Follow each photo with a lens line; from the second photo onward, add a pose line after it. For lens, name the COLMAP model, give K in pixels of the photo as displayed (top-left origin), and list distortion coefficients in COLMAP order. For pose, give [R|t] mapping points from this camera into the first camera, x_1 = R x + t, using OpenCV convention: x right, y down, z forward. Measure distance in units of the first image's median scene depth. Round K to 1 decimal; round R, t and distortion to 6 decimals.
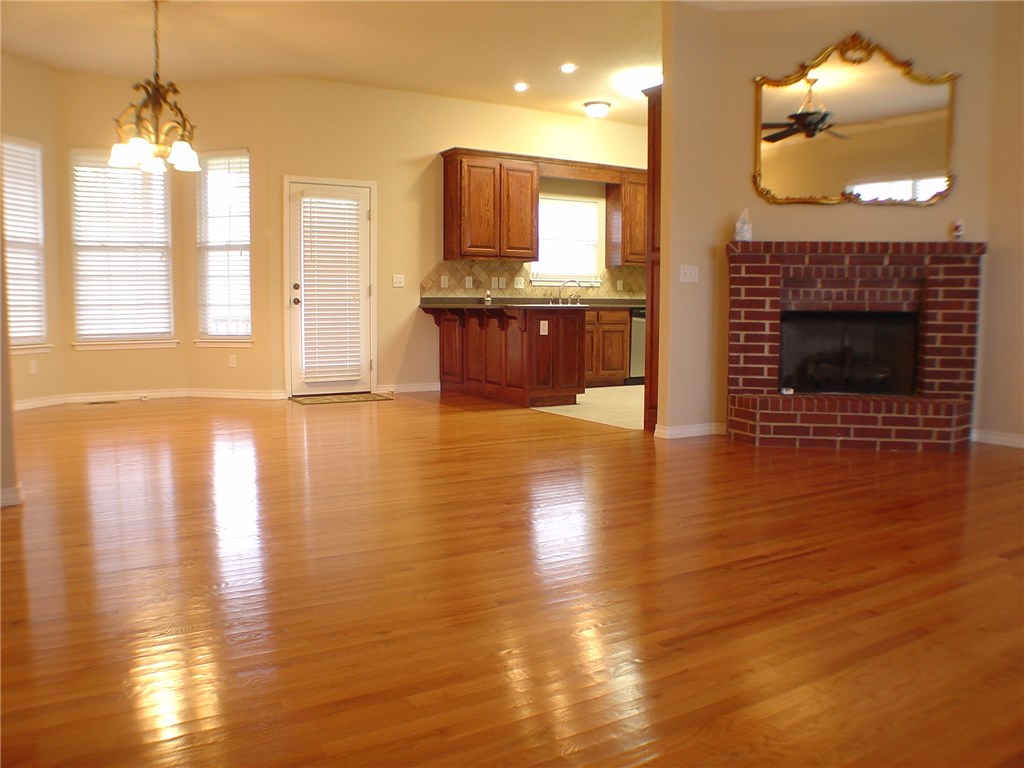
lens RADIAL K [[841.9, 0, 512.0], [0, 841.9, 384.0], [0, 0, 1]] dist [-0.181954, 0.129750]
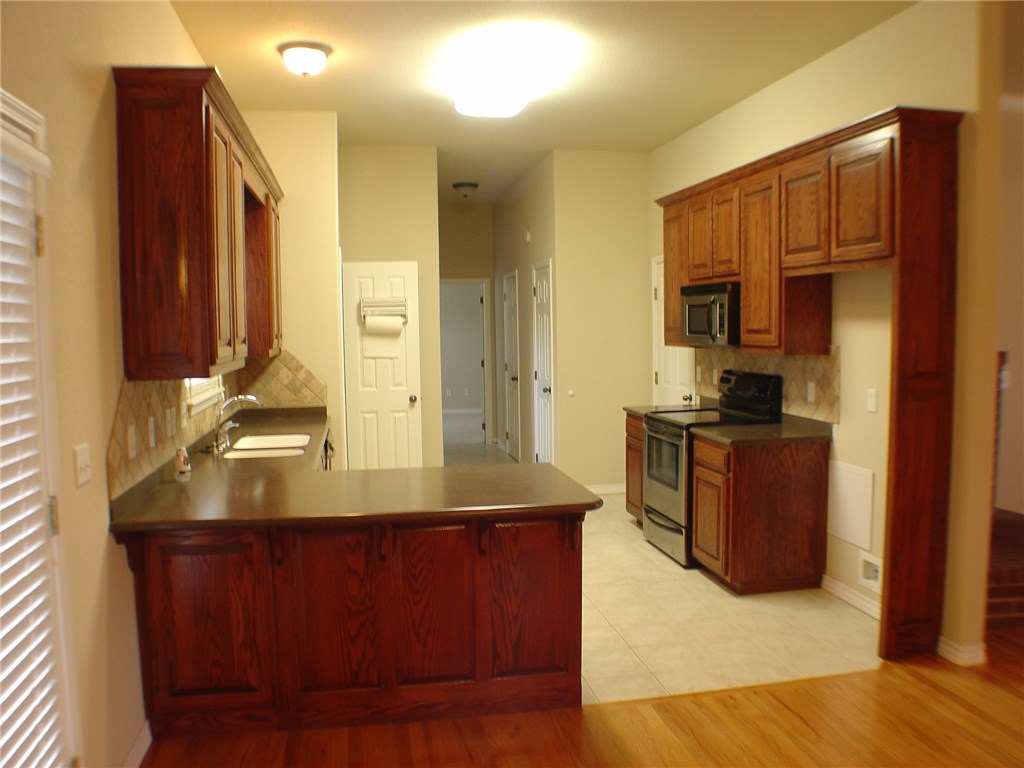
lens RADIAL K [[841.9, 0, 512.0], [0, 841.9, 384.0], [0, 0, 1]] dist [-0.181954, 0.129750]
pose [[0.363215, -0.075525, 0.928639, -0.510123], [0.104518, 0.993721, 0.039938, -0.216152], [-0.925824, 0.082553, 0.368828, 1.097007]]
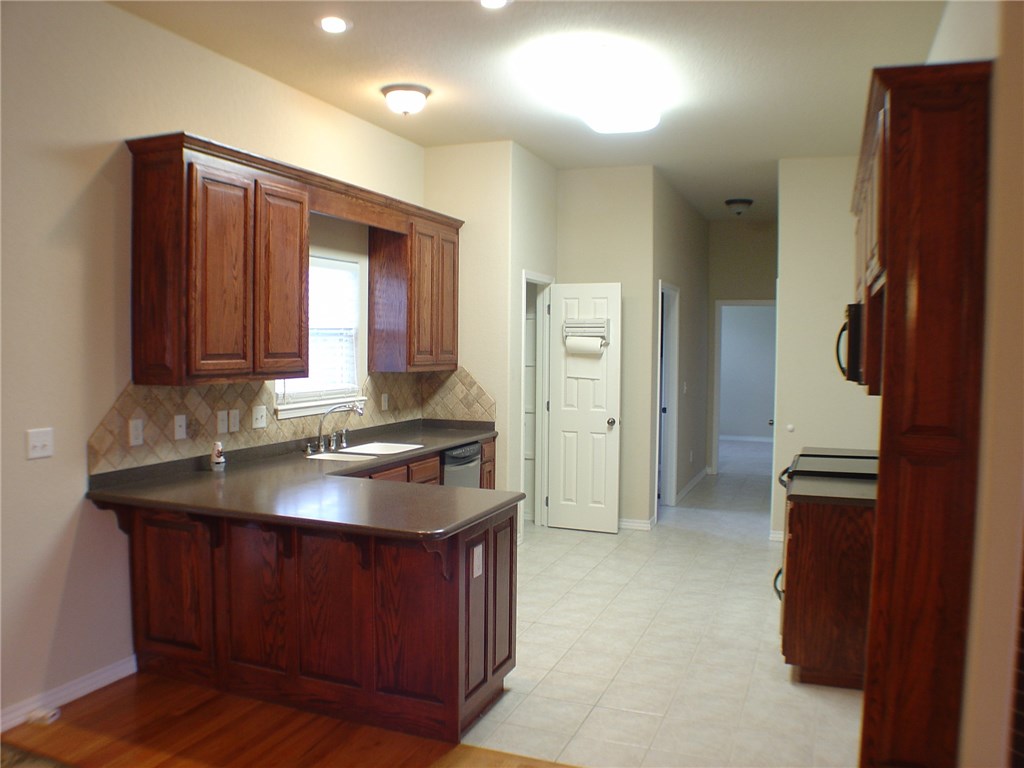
lens RADIAL K [[841.9, 0, 512.0], [0, 841.9, 384.0], [0, 0, 1]] dist [-0.181954, 0.129750]
pose [[0.801861, -0.024014, 0.597027, -0.268318], [0.049884, 0.998394, -0.026840, -0.190174], [-0.595424, 0.051304, 0.801772, 0.803877]]
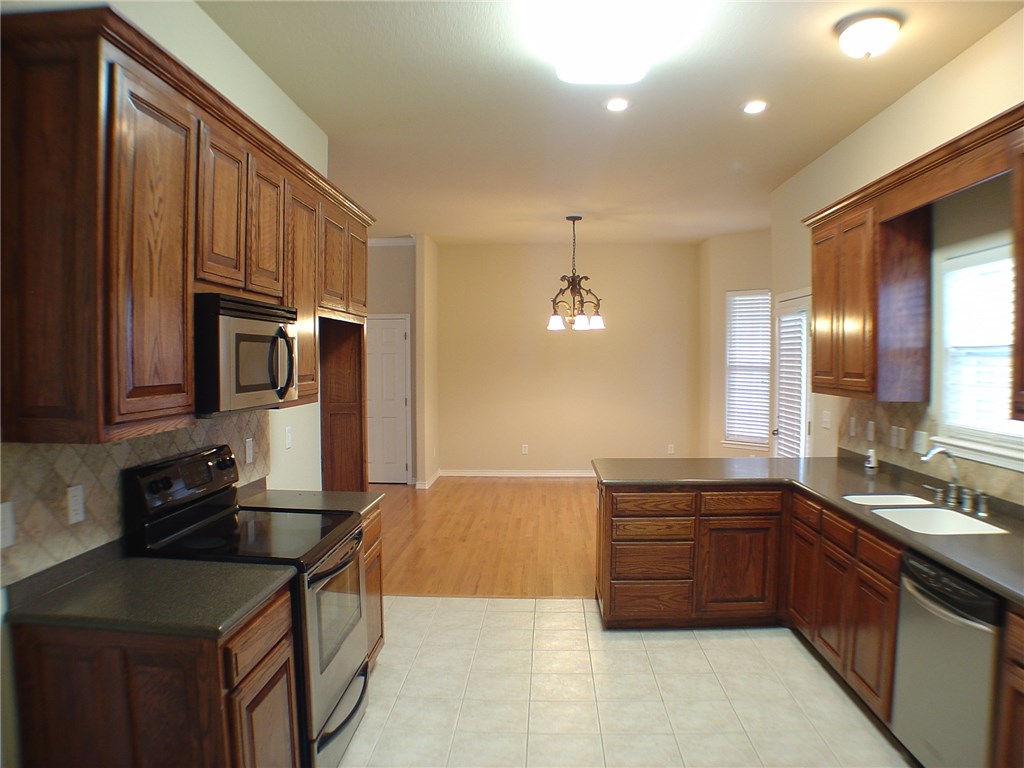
lens RADIAL K [[735.7, 0, 512.0], [0, 735.7, 384.0], [0, 0, 1]] dist [-0.134877, 0.001195]
pose [[-0.569620, 0.024017, -0.821557, 0.758477], [-0.082999, 0.992782, 0.086569, -0.270185], [0.817707, 0.117500, -0.563515, 1.645120]]
